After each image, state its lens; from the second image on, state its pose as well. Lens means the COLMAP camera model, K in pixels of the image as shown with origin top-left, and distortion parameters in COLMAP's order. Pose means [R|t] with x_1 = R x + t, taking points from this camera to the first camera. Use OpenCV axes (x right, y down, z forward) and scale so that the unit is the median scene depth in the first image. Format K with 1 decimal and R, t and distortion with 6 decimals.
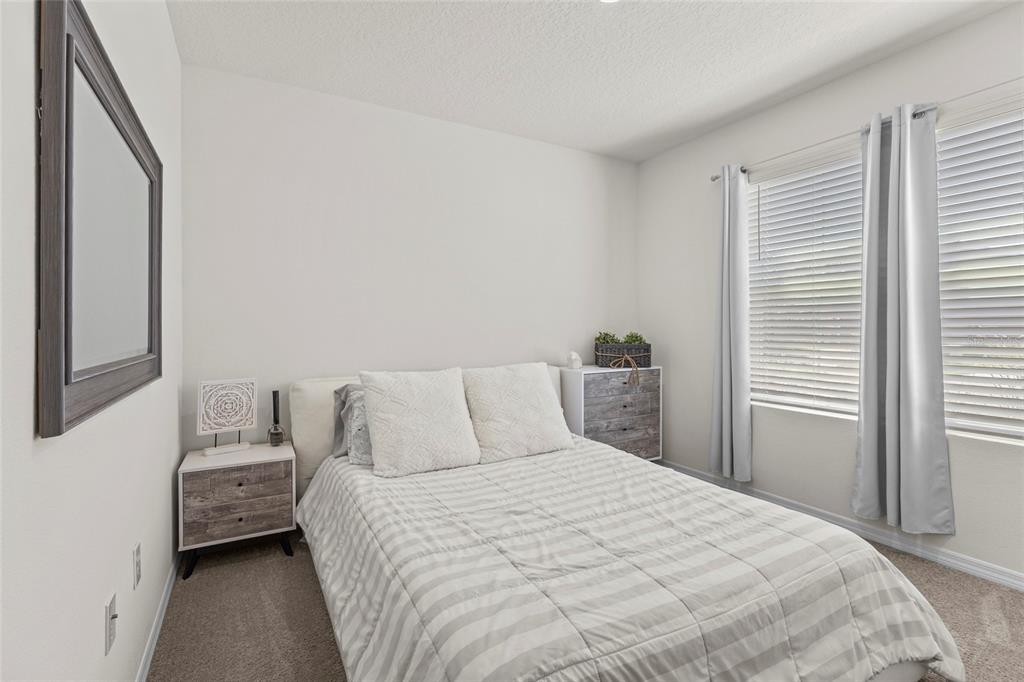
lens RADIAL K [[474.6, 0, 506.7], [0, 474.6, 332.6], [0, 0, 1]] dist [0.004302, 0.000346]
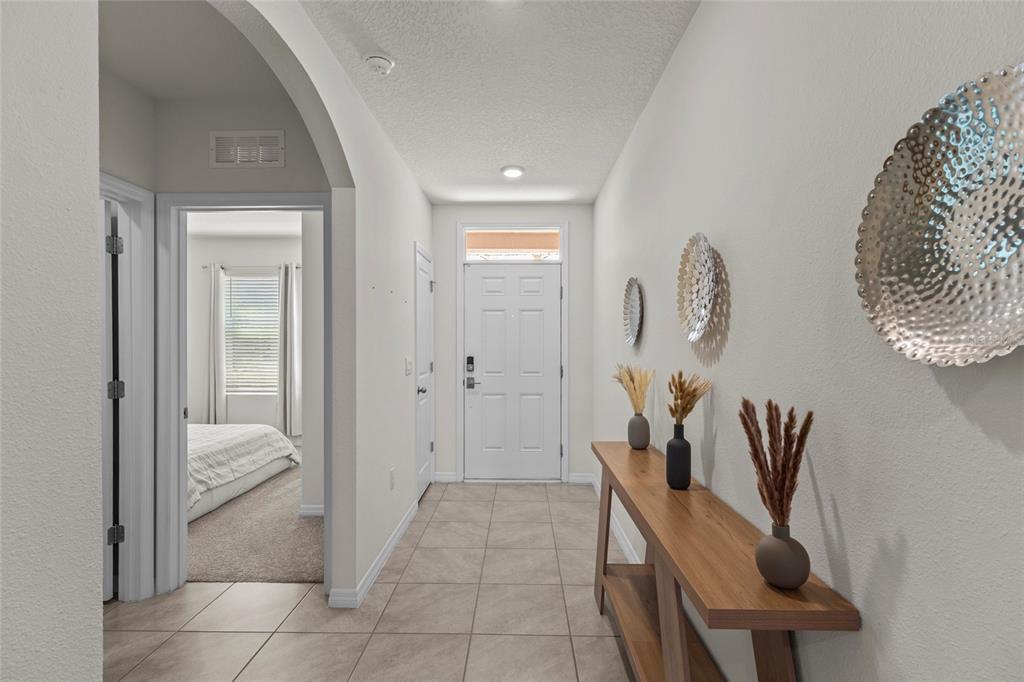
lens RADIAL K [[474.6, 0, 508.4], [0, 474.6, 342.2], [0, 0, 1]] dist [0.004302, 0.000346]
pose [[0.499539, 0.002784, 0.866287, -0.549220], [0.004635, 0.999972, -0.005887, -0.036448], [-0.866279, 0.006956, 0.499512, -0.889230]]
